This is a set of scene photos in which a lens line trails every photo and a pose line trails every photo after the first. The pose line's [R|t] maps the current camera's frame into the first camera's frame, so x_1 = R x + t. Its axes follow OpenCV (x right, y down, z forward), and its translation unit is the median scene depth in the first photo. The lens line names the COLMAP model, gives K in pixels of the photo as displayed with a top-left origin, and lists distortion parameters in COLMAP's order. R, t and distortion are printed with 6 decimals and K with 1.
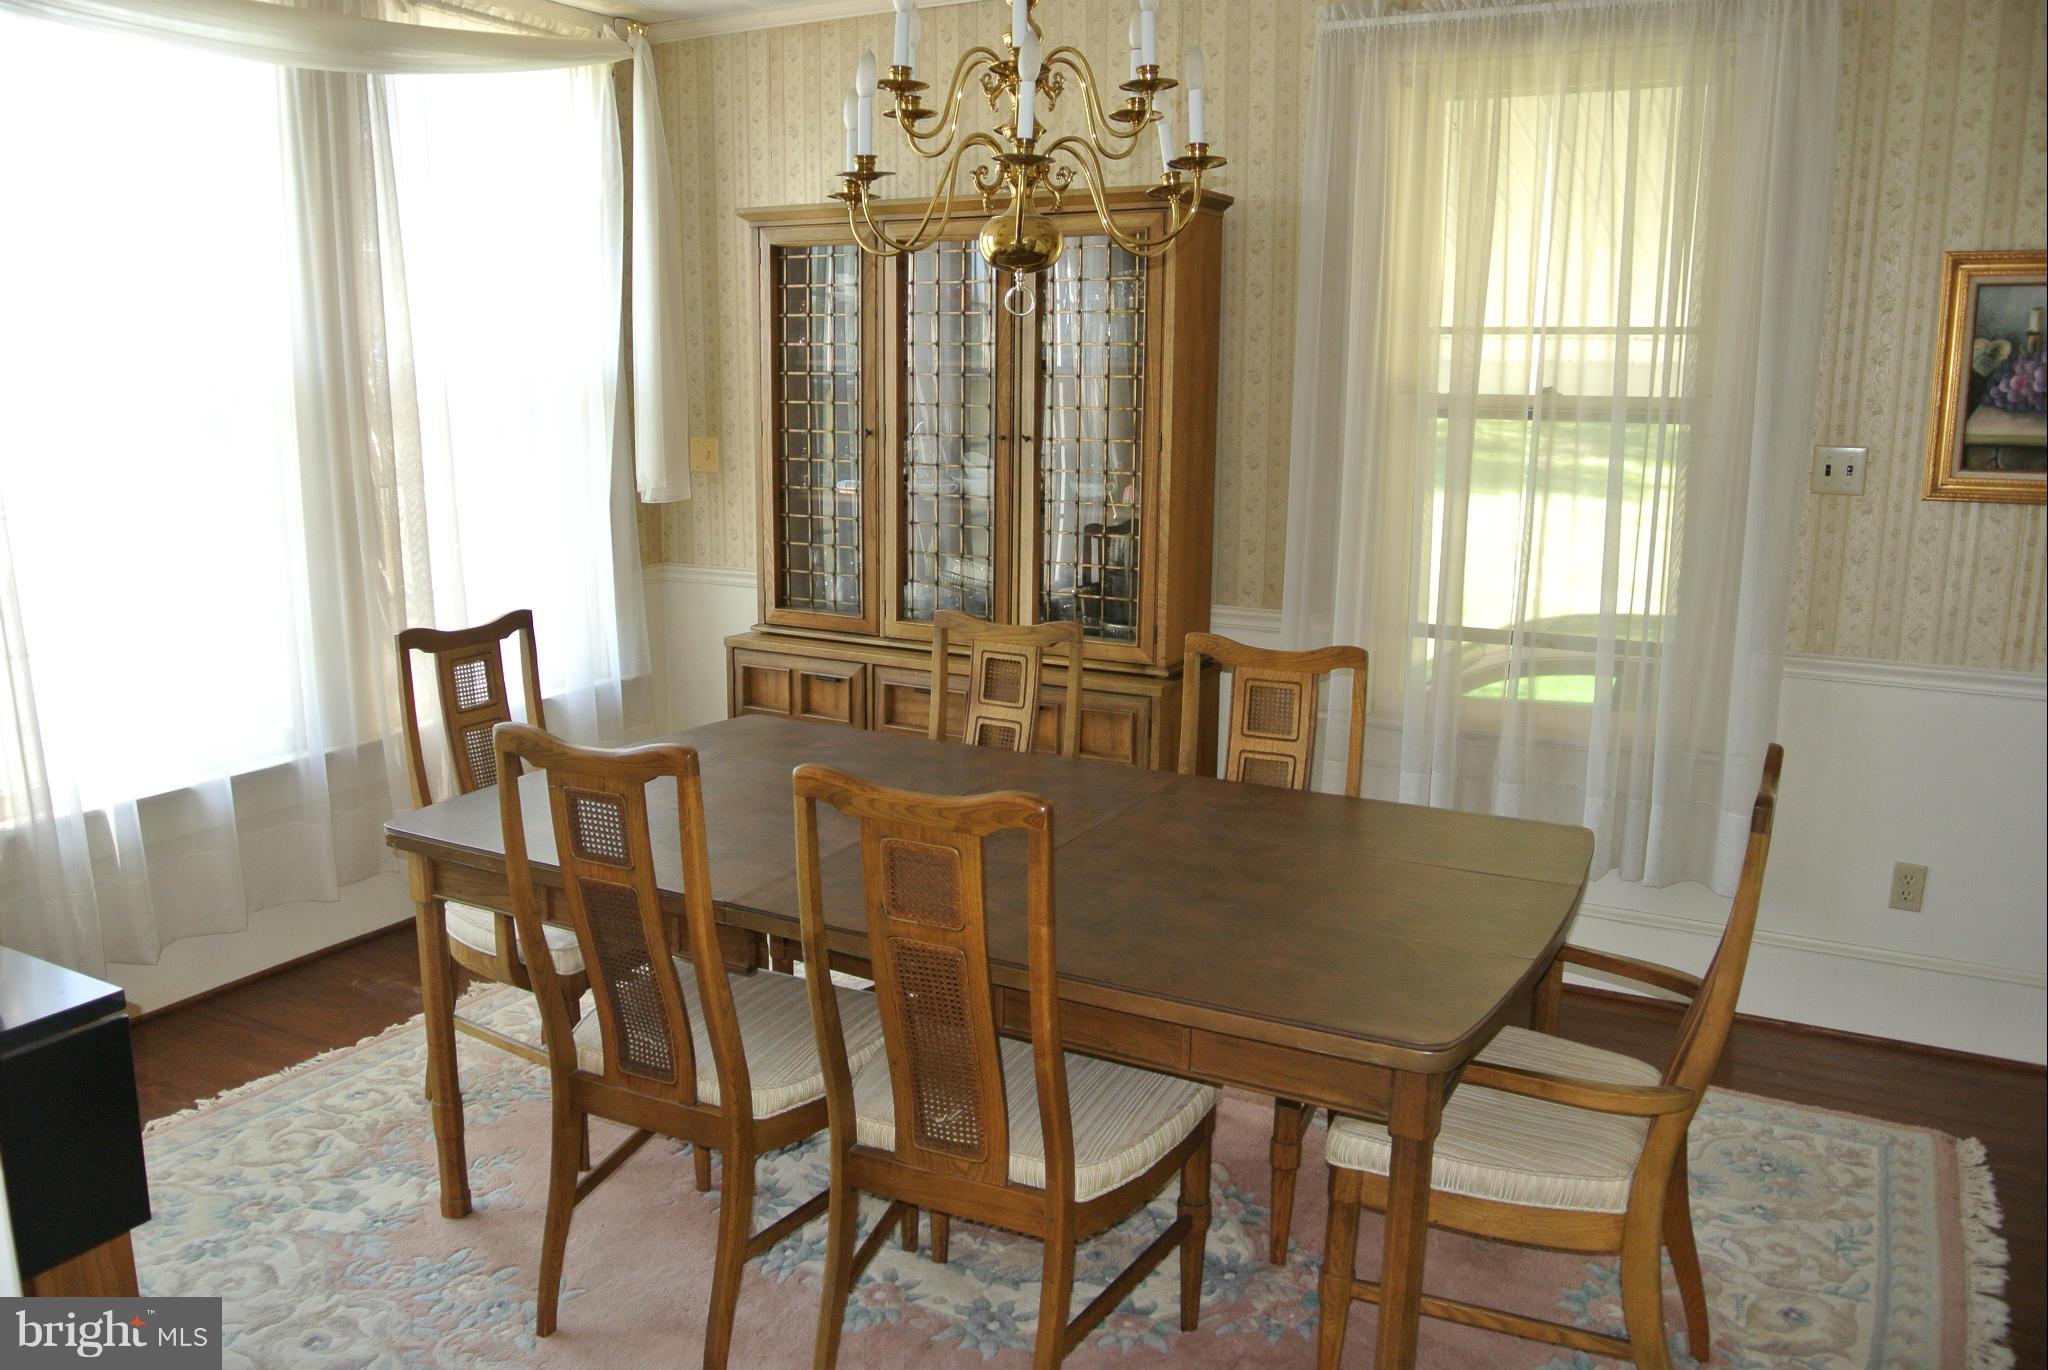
lens RADIAL K [[1590.2, 0, 982.6], [0, 1590.2, 686.7], [0, 0, 1]] dist [-0.089085, 0.039658]
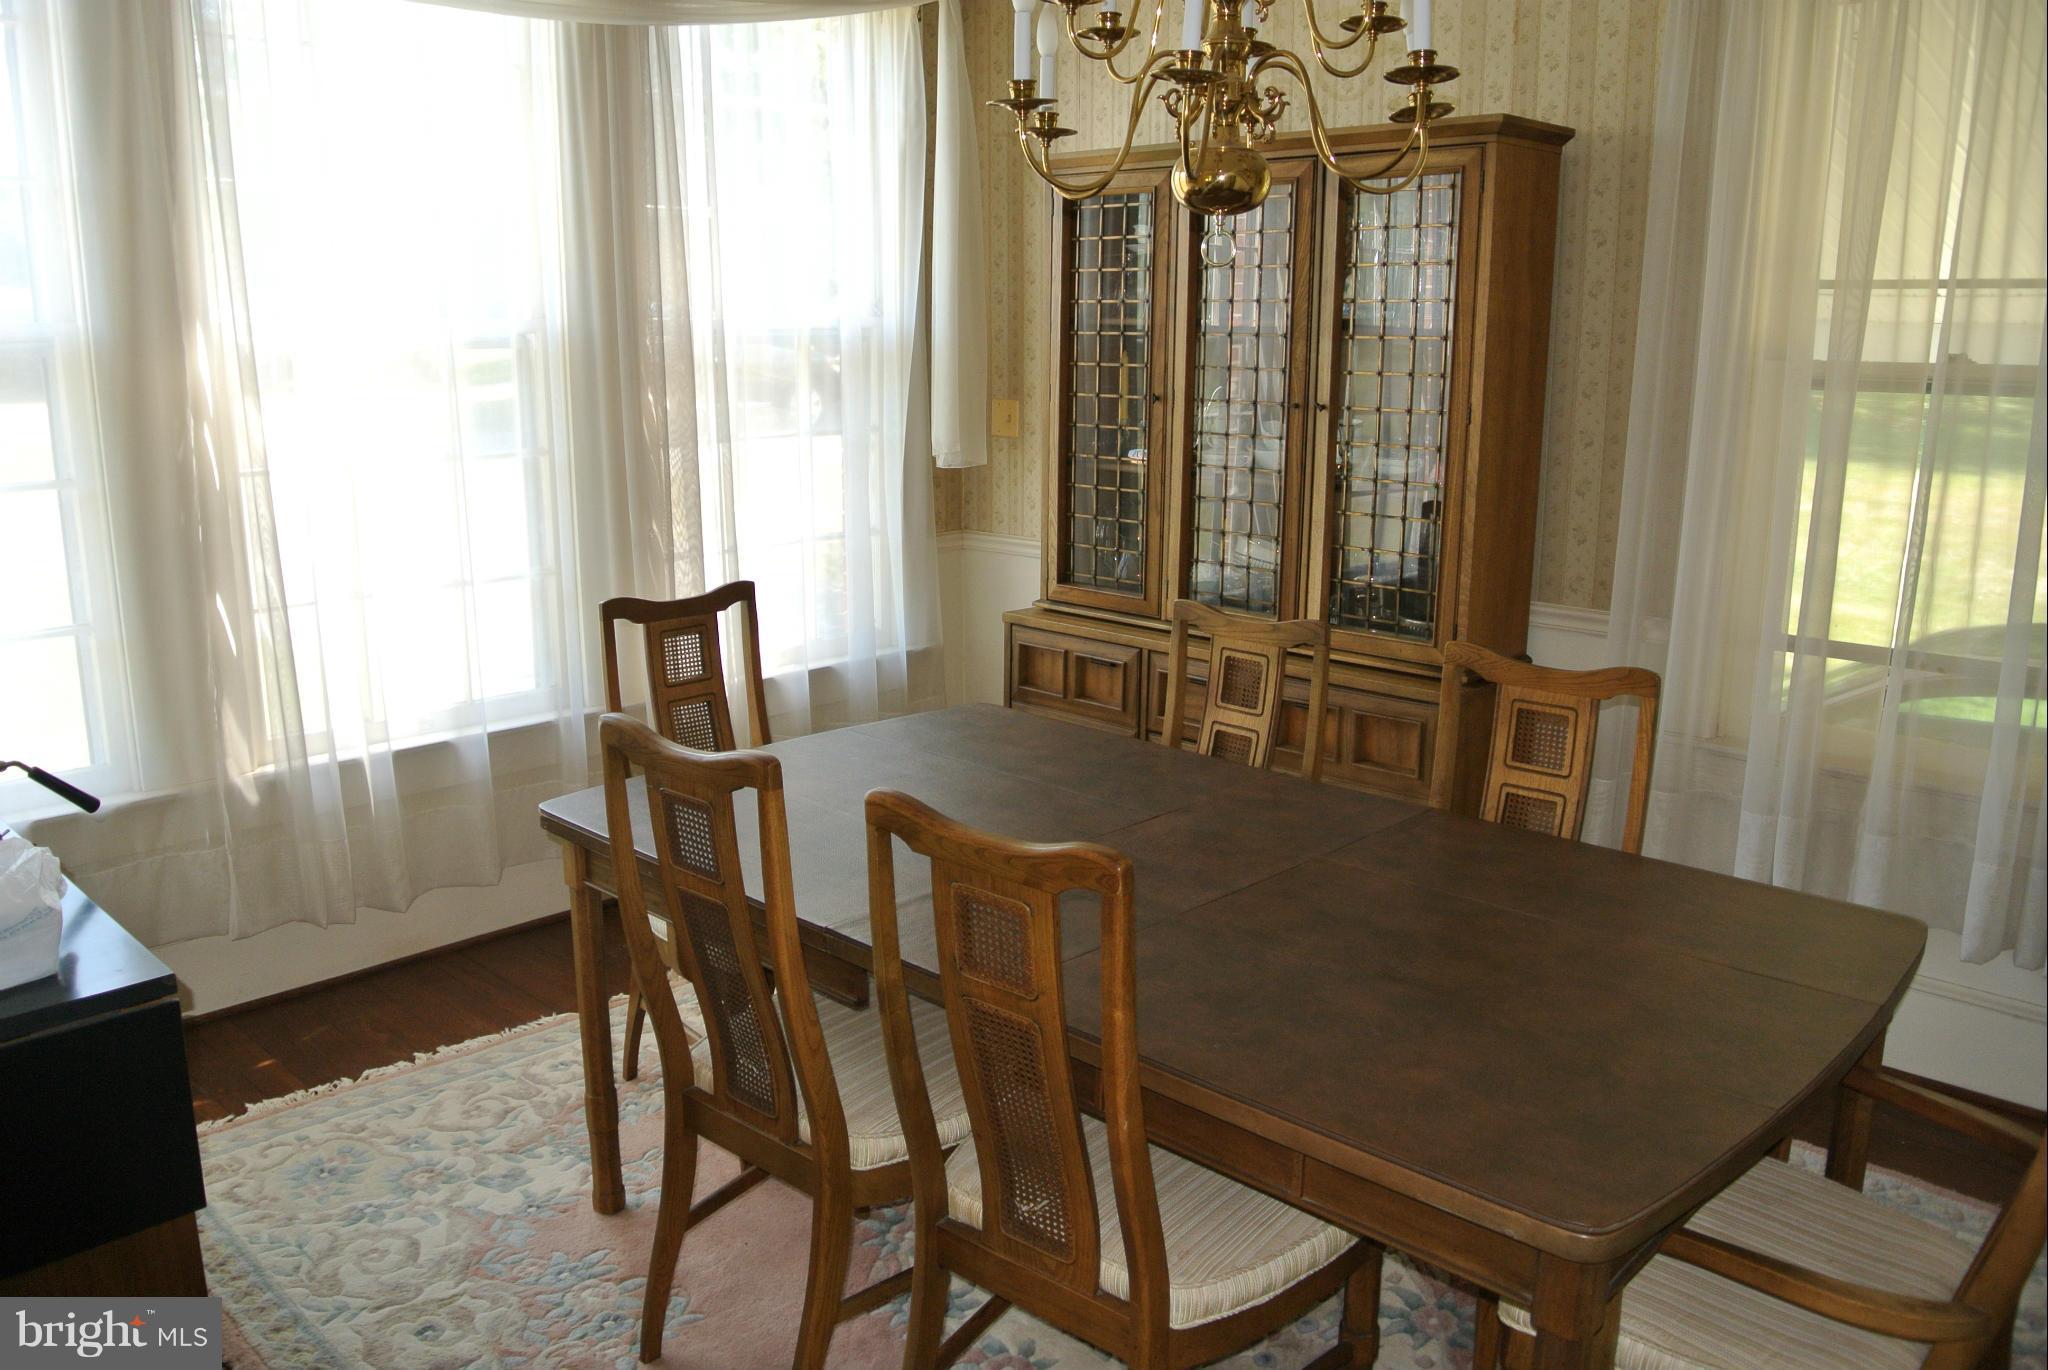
lens RADIAL K [[1590.2, 0, 982.6], [0, 1590.2, 686.7], [0, 0, 1]] dist [-0.089085, 0.039658]
pose [[0.964857, 0.054686, -0.257021, 0.101951], [-0.048230, 0.998344, 0.031361, -0.022761], [0.258310, -0.017863, 0.965897, 0.112436]]
